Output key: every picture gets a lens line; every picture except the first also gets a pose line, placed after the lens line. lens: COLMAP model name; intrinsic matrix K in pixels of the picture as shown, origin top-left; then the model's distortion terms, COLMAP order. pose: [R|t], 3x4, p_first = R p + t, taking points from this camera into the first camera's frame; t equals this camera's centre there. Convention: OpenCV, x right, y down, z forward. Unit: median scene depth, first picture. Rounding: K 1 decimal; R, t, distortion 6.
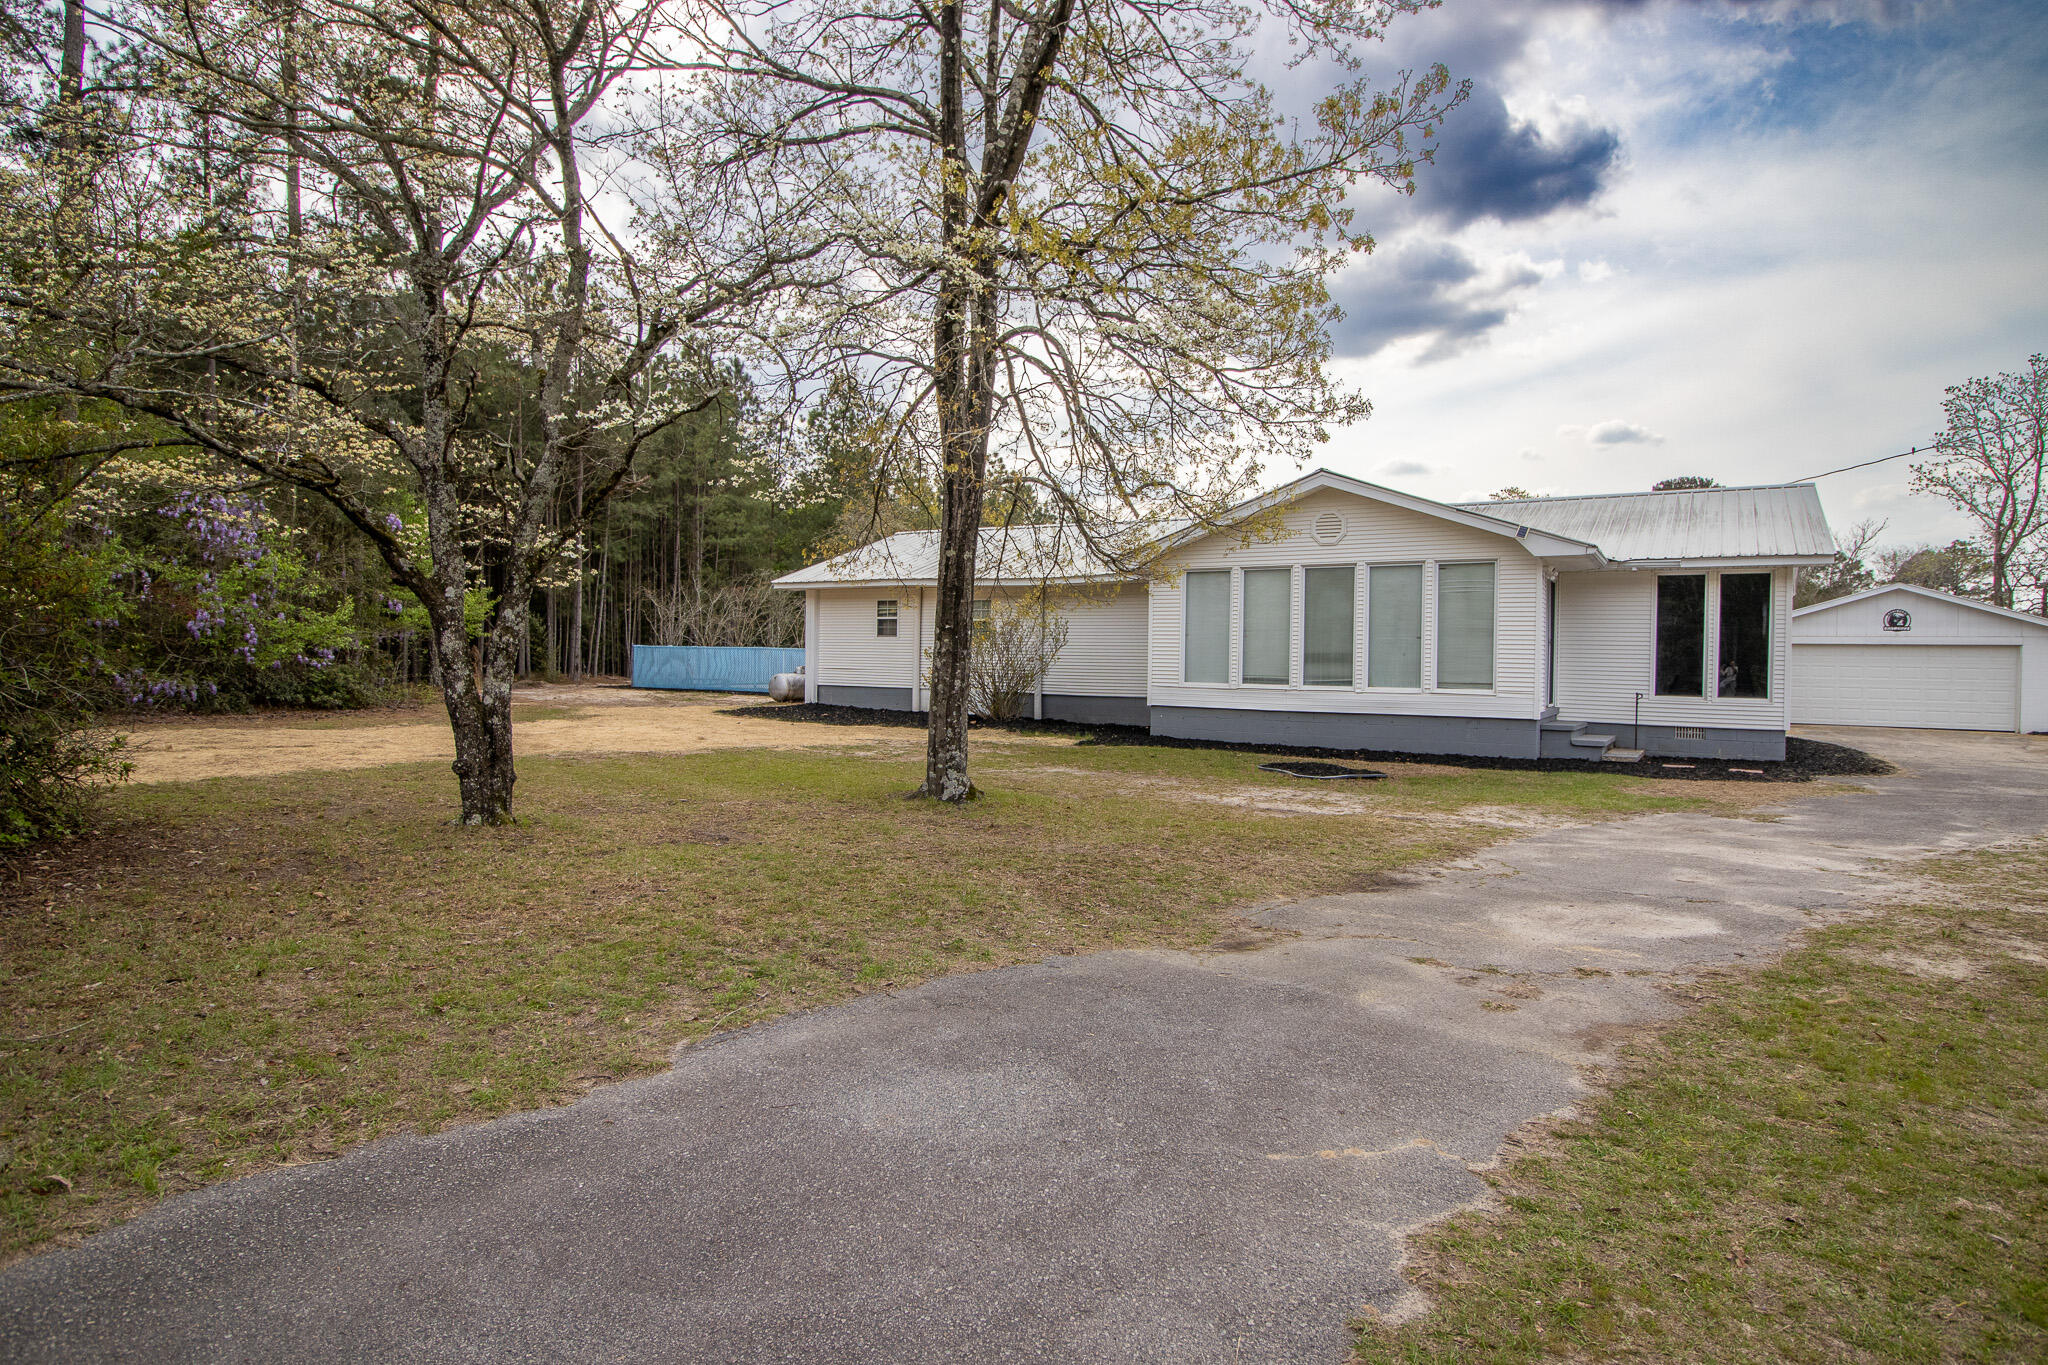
lens RADIAL K [[1166.8, 0, 1024.0], [0, 1166.8, 682.5], [0, 0, 1]] dist [-0.000176, -0.000429]
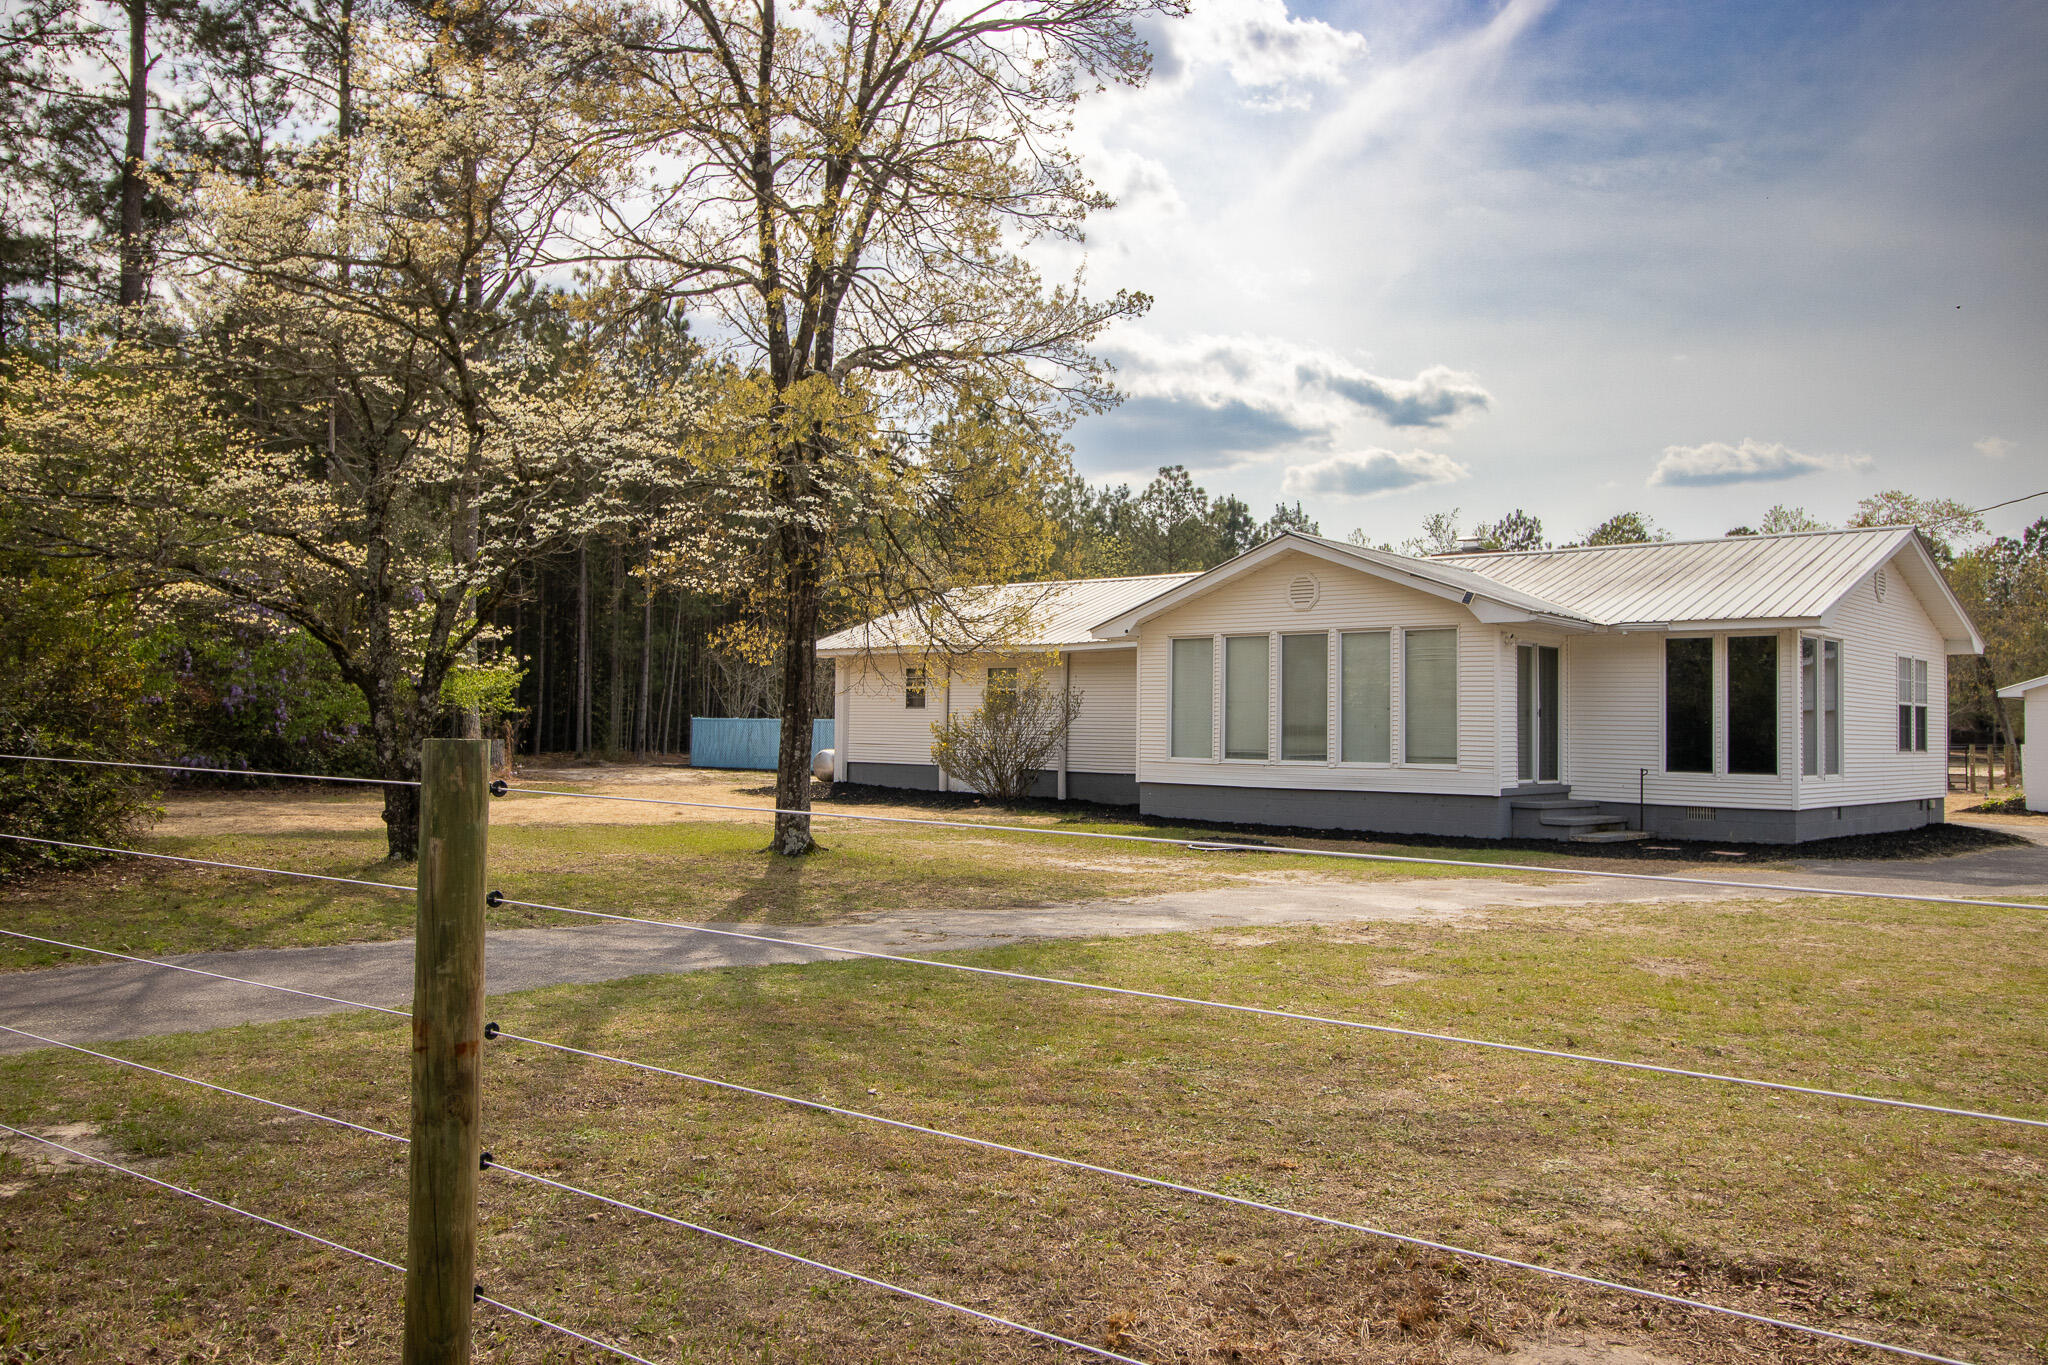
lens RADIAL K [[1701.9, 0, 1024.0], [0, 1701.9, 682.5], [0, 0, 1]] dist [0.004909, 0.002832]
pose [[0.981414, -0.007943, -0.191736, 0.305542], [-0.001691, 0.998746, -0.050035, 0.008925], [0.191893, 0.049429, 0.980170, -0.389859]]
